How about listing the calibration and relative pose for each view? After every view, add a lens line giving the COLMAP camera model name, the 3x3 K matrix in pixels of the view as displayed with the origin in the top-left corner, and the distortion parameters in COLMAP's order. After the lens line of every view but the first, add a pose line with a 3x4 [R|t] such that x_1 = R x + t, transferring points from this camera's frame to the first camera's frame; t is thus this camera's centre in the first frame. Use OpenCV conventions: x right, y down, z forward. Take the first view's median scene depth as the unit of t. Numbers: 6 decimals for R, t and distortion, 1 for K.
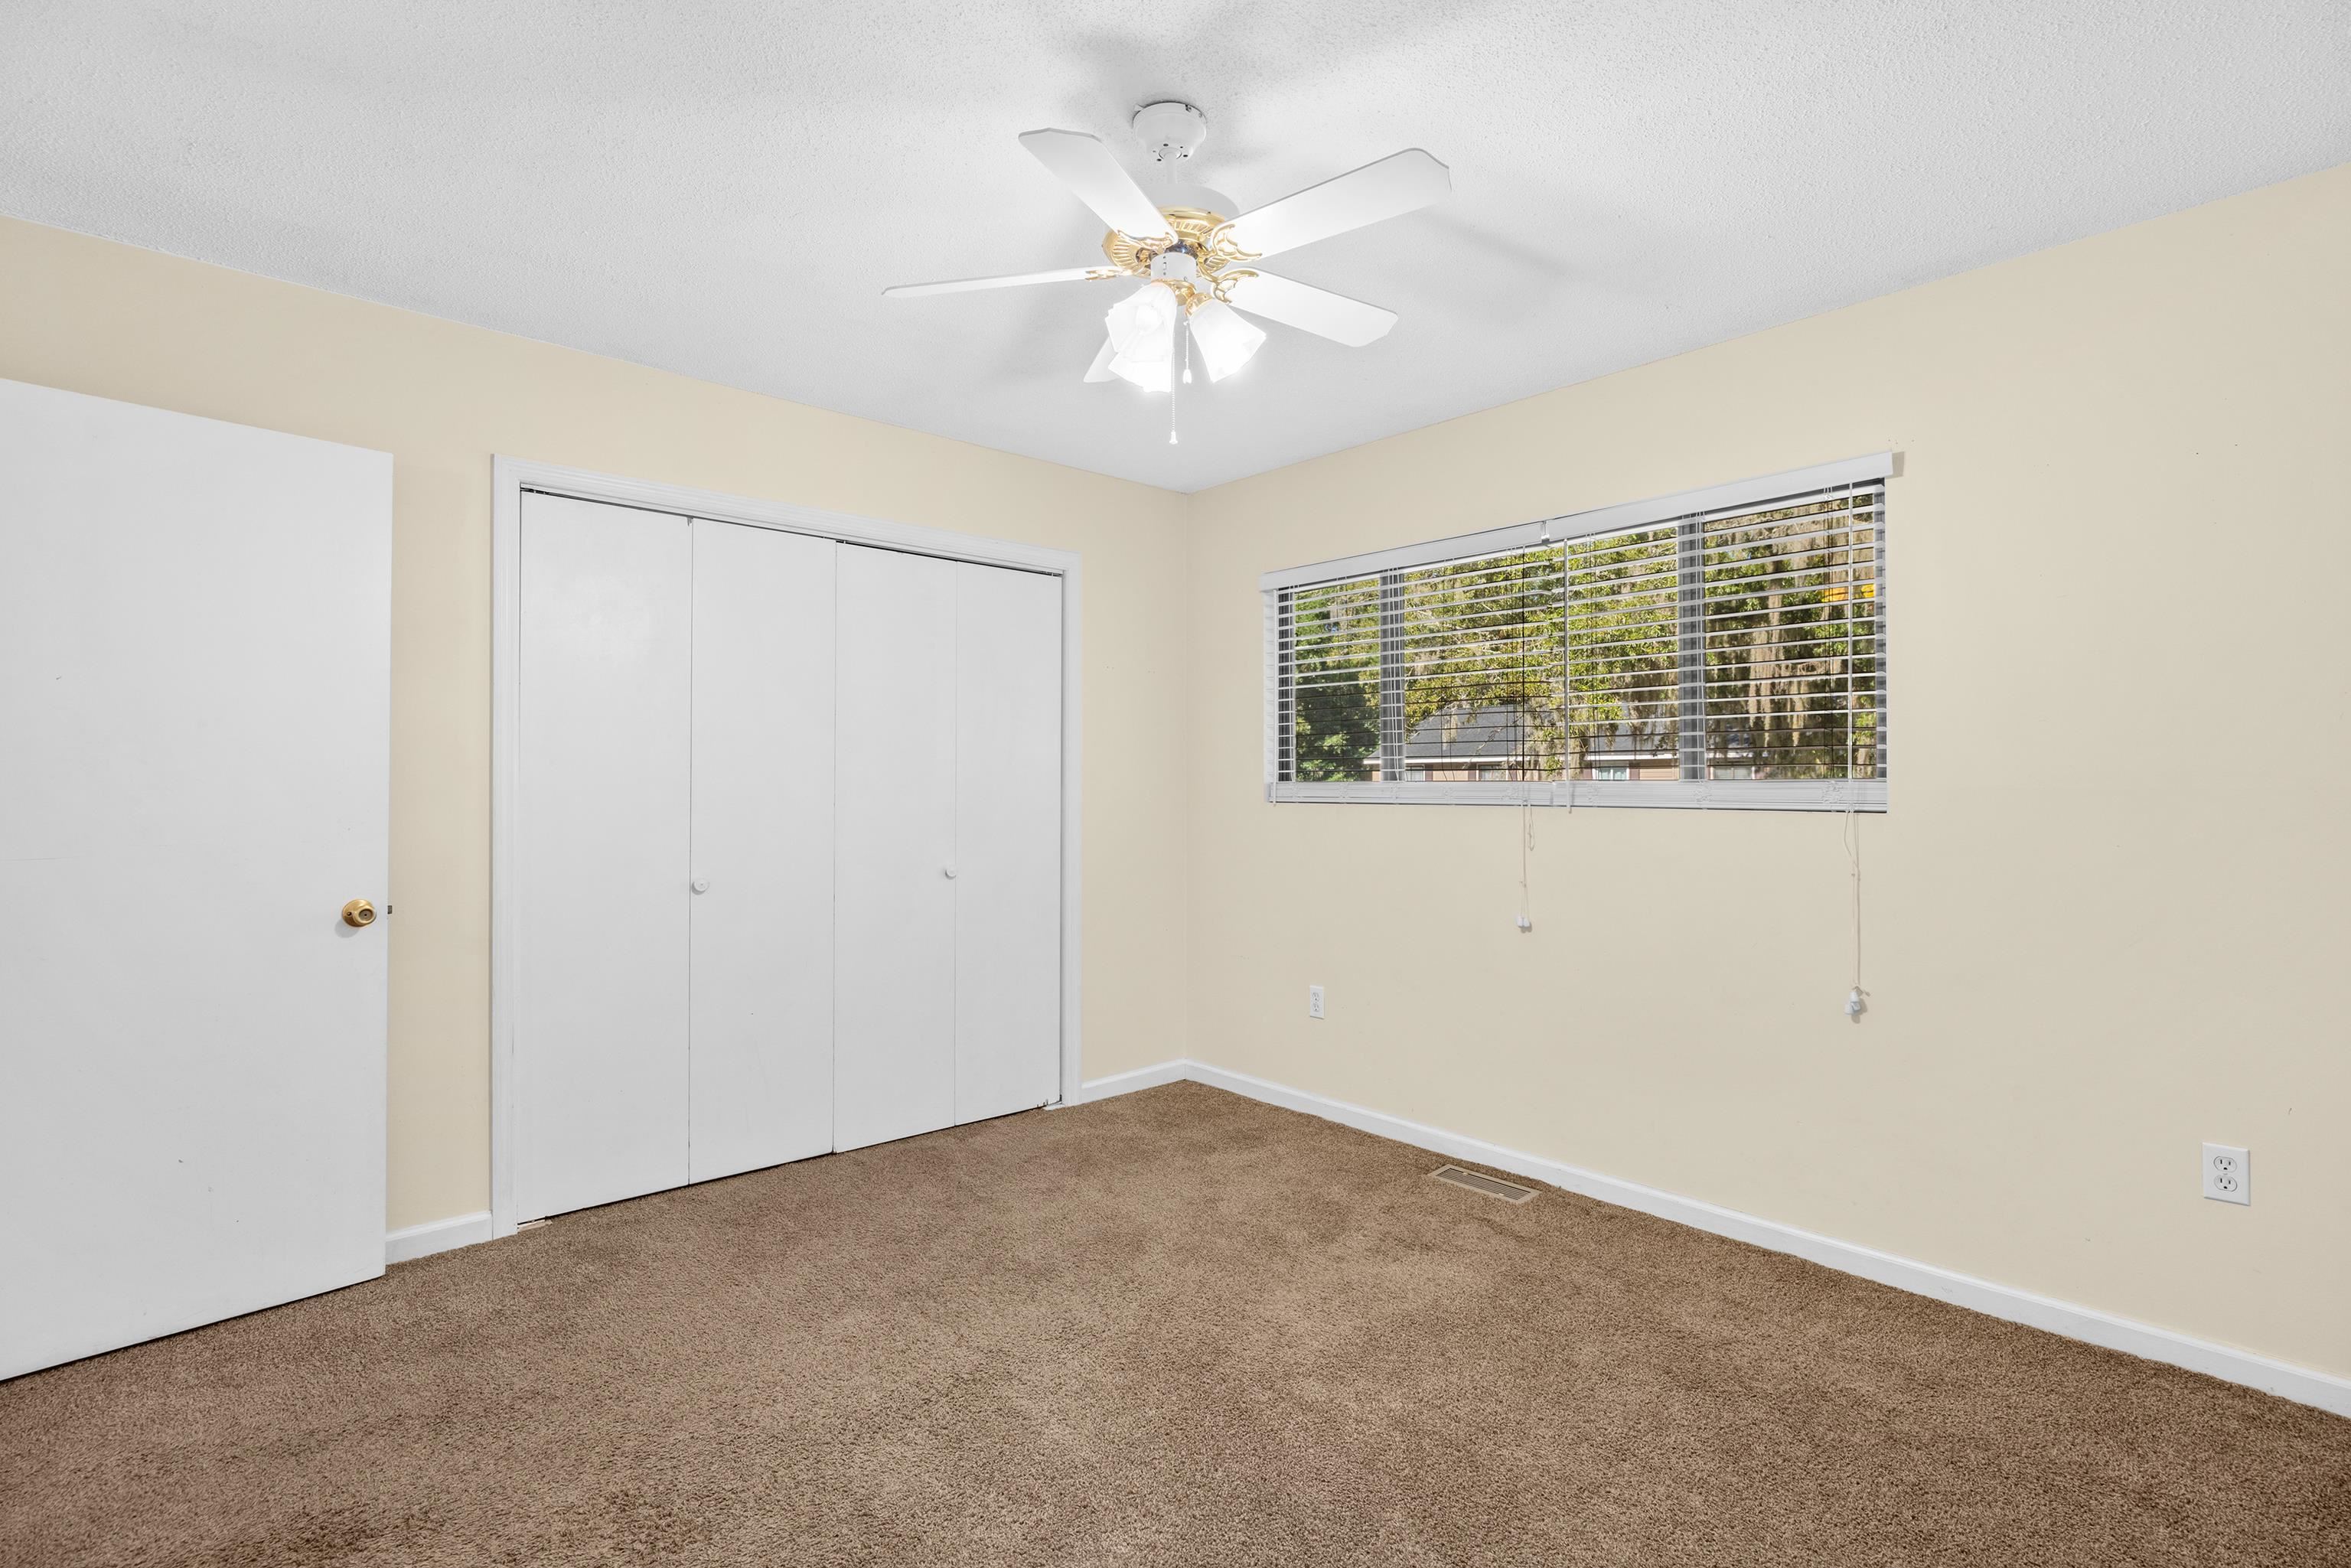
lens RADIAL K [[1125.4, 0, 1171.7], [0, 1125.4, 783.2], [0, 0, 1]] dist [0.002973, 0.000537]
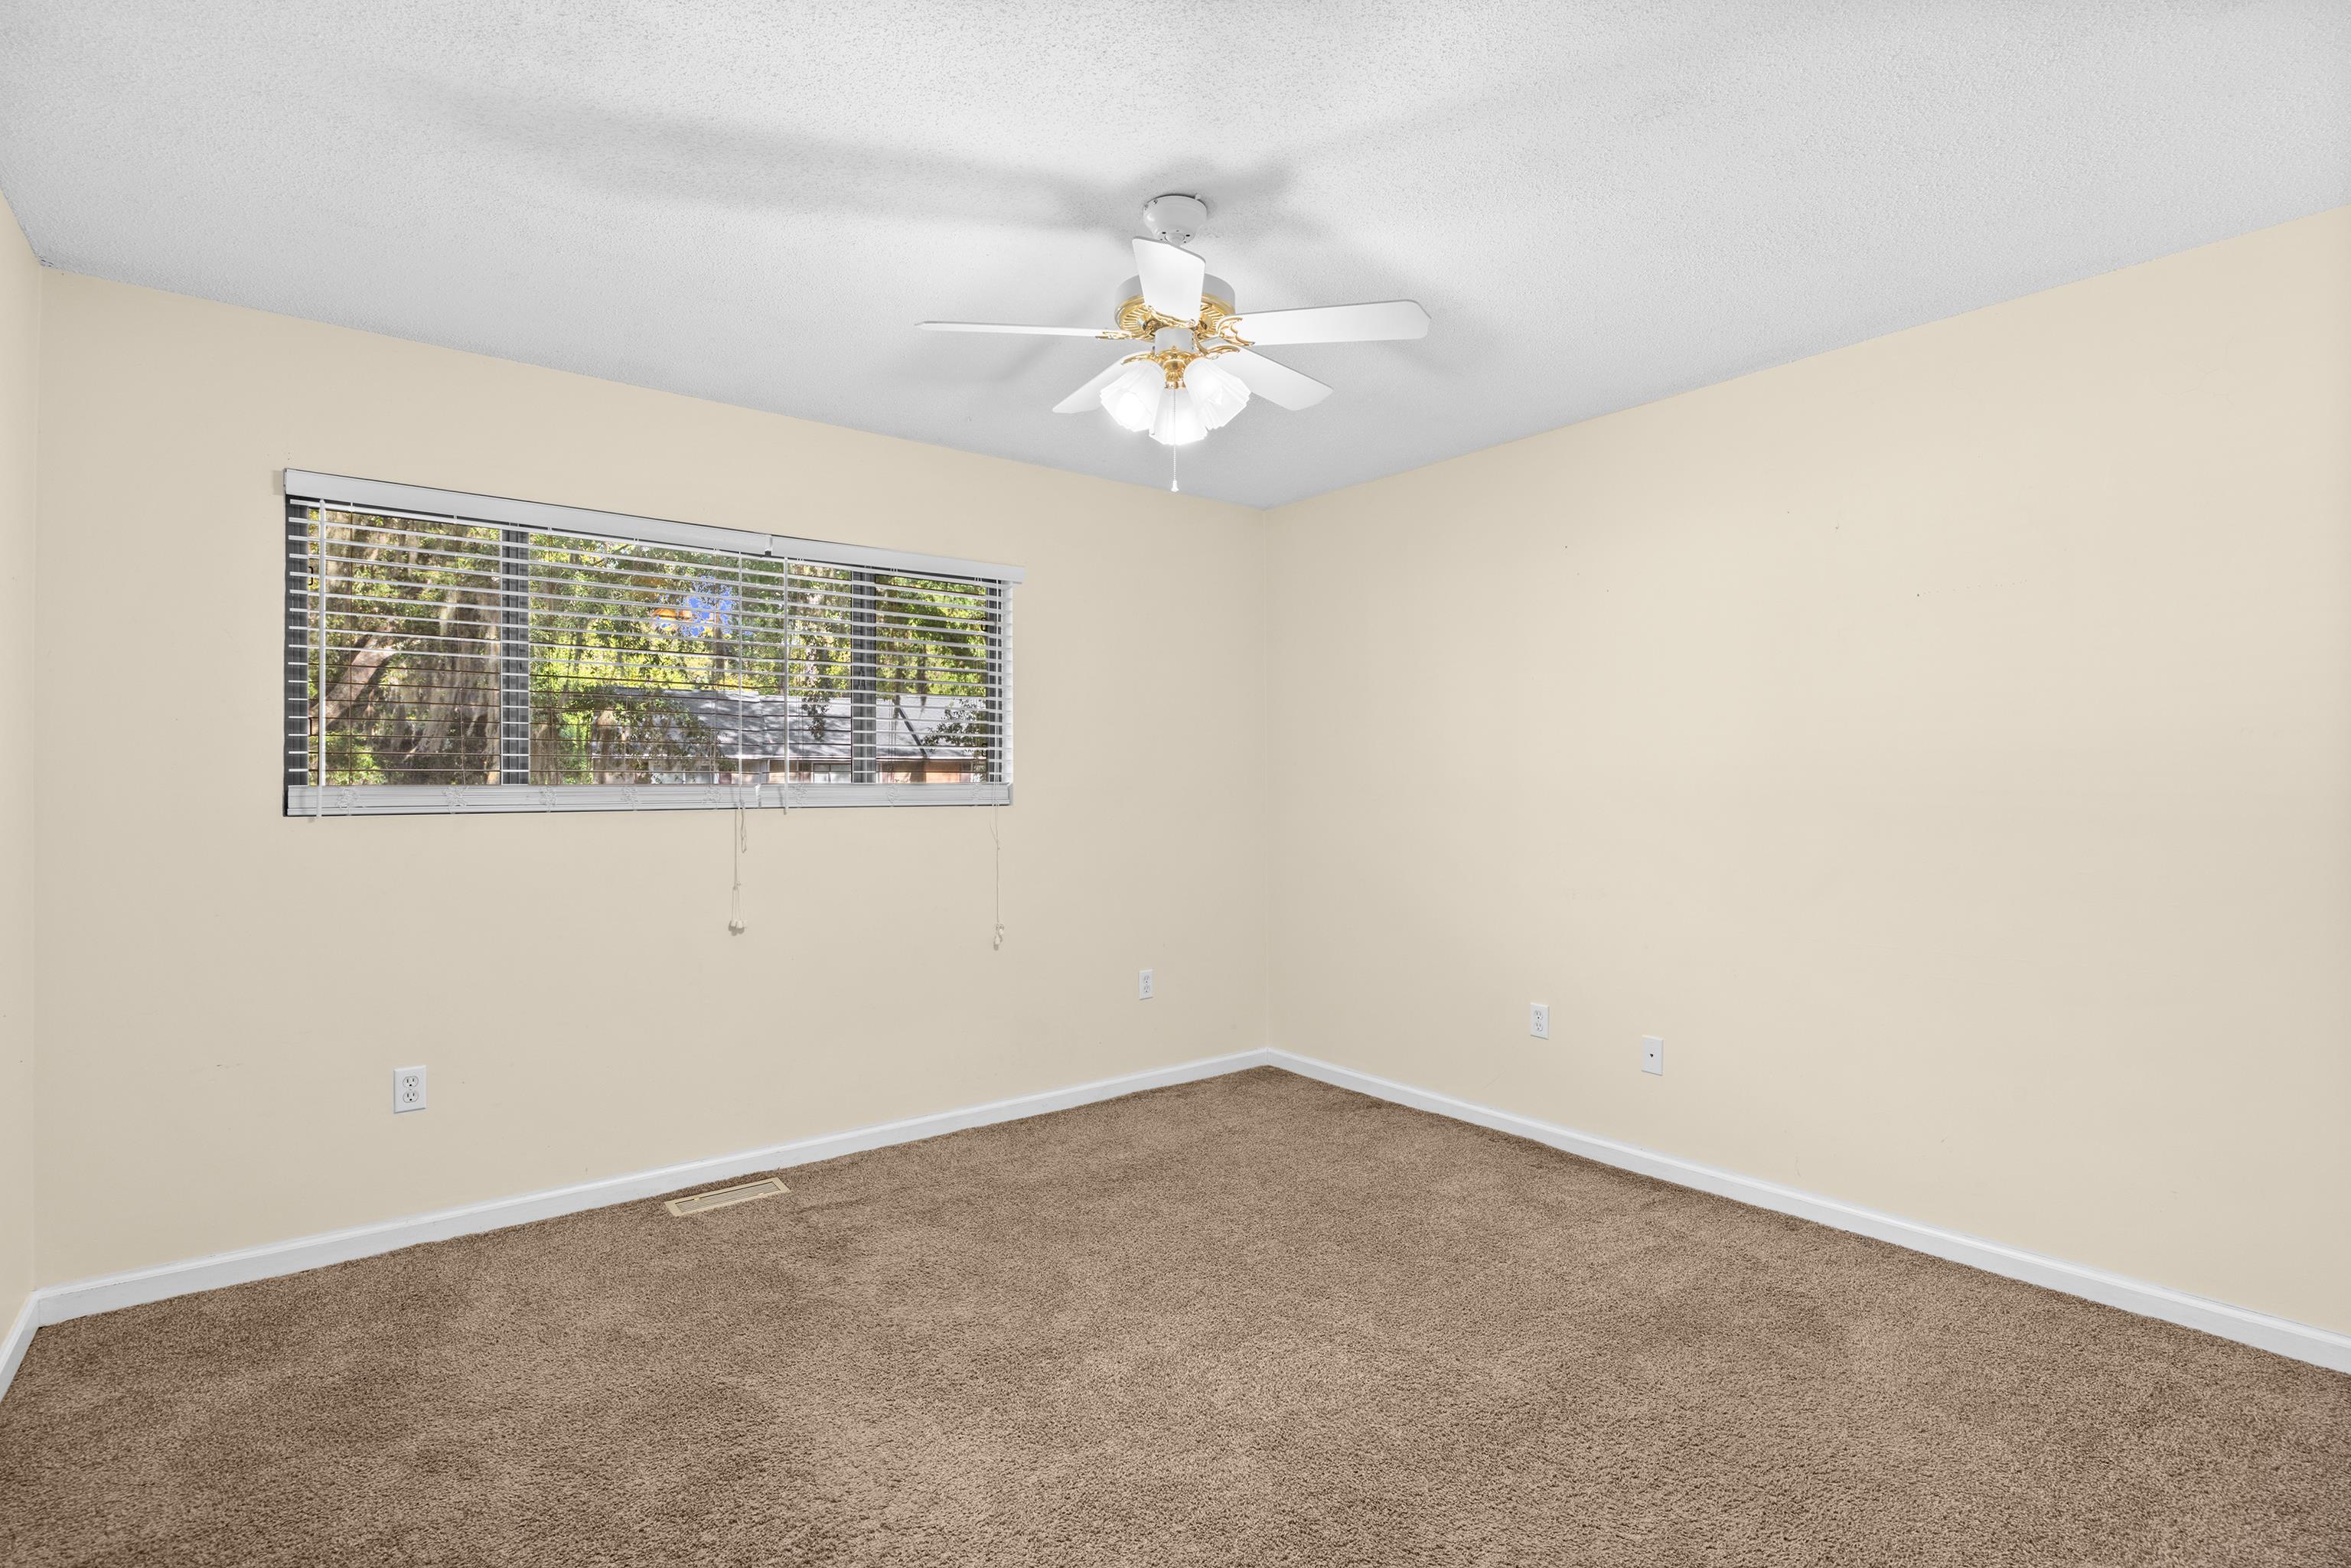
lens RADIAL K [[1125.4, 0, 1176.9], [0, 1125.4, 773.5], [0, 0, 1]] dist [0.002973, 0.000537]
pose [[0.061755, 0.006583, 0.998070, -0.705040], [0.001381, 0.999977, -0.006681, -0.004400], [-0.998090, 0.001791, 0.061744, 0.573659]]
